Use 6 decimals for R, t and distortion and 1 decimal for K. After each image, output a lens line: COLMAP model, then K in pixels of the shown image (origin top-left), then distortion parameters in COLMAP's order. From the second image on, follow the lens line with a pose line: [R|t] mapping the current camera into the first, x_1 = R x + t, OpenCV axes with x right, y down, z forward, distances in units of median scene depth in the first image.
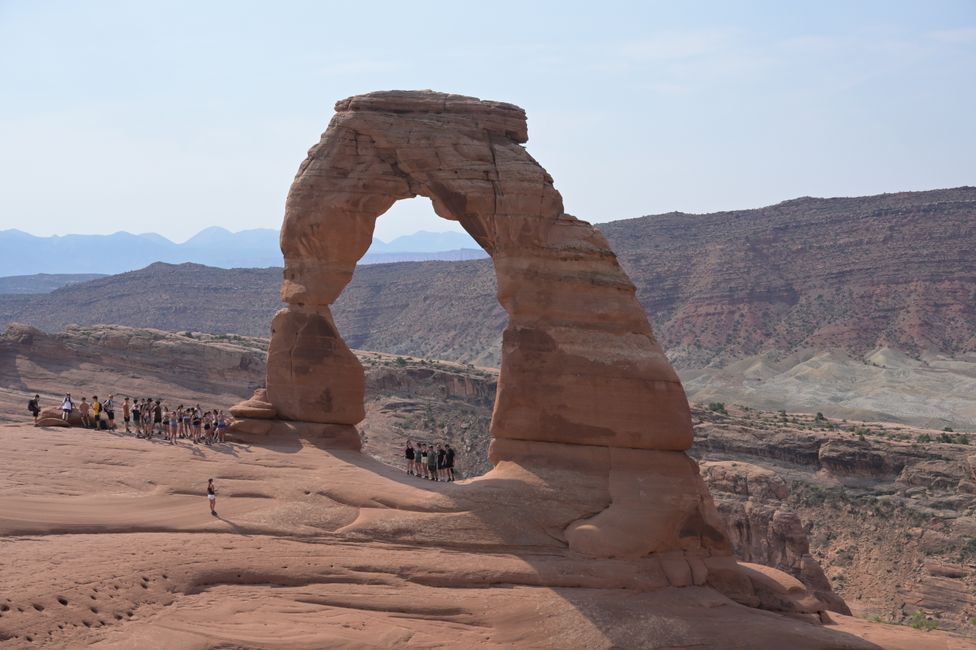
lens RADIAL K [[1455.9, 0, 488.1], [0, 1455.9, 324.5], [0, 0, 1]] dist [-0.015643, 0.000000]
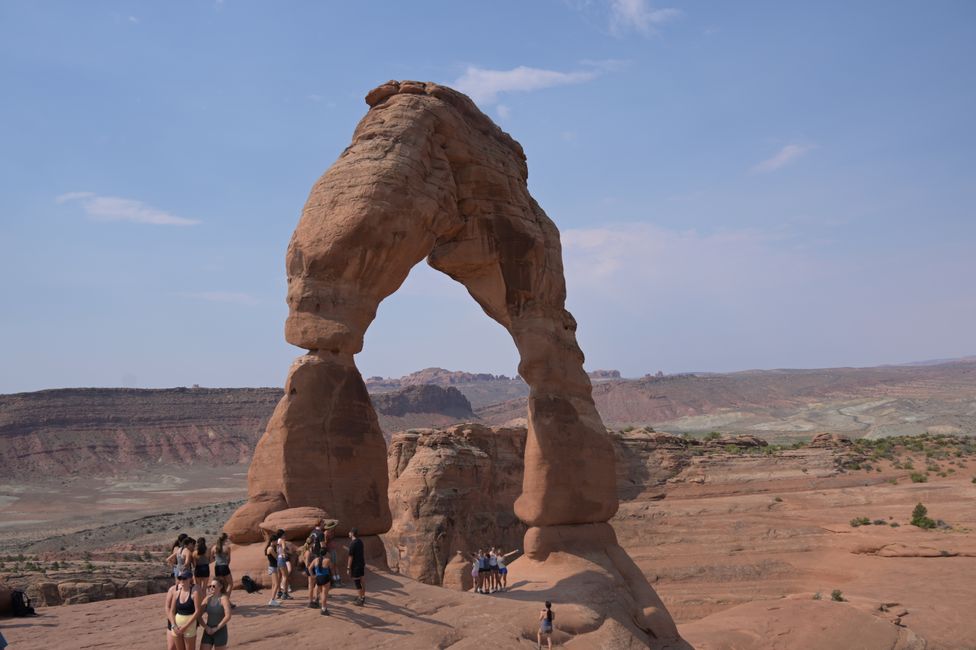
lens RADIAL K [[772.8, 0, 487.9], [0, 772.8, 323.0], [0, 0, 1]] dist [0.006140, -0.003144]
pose [[0.438847, 0.133552, 0.888582, -0.417361], [0.044608, 0.984436, -0.169989, 0.036327], [-0.897454, 0.114236, 0.426059, 0.812211]]
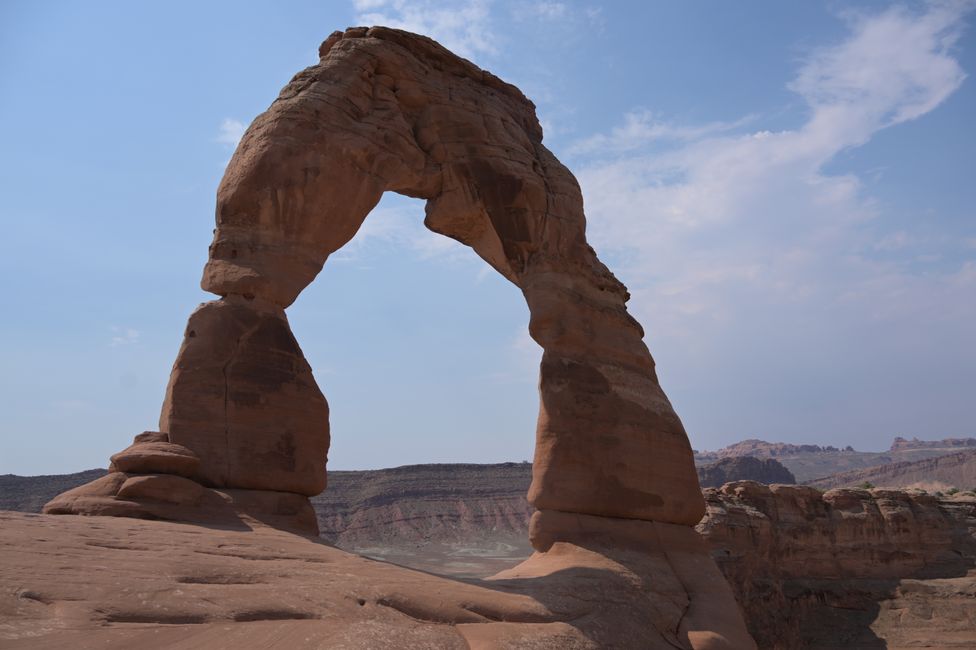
lens RADIAL K [[737.3, 0, 486.5], [0, 737.3, 323.2], [0, 0, 1]] dist [0.016987, -0.016059]
pose [[0.761933, 0.169696, 0.625029, -0.253444], [0.018489, 0.958971, -0.282900, 0.091106], [-0.647392, 0.227106, 0.727534, 0.725352]]
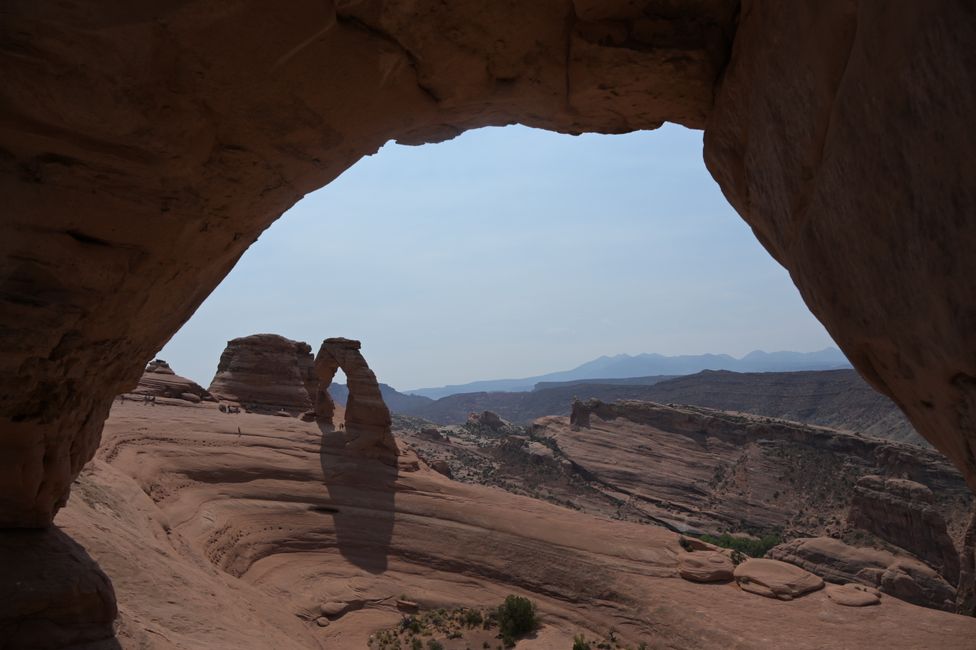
lens RADIAL K [[737.3, 0, 488.6], [0, 737.3, 324.5], [0, 0, 1]] dist [0.016987, -0.016059]
pose [[0.850959, -0.034111, -0.524124, 1.451613], [-0.019936, 0.995072, -0.097130, -0.000143], [0.524854, 0.093103, 0.846085, -0.587038]]
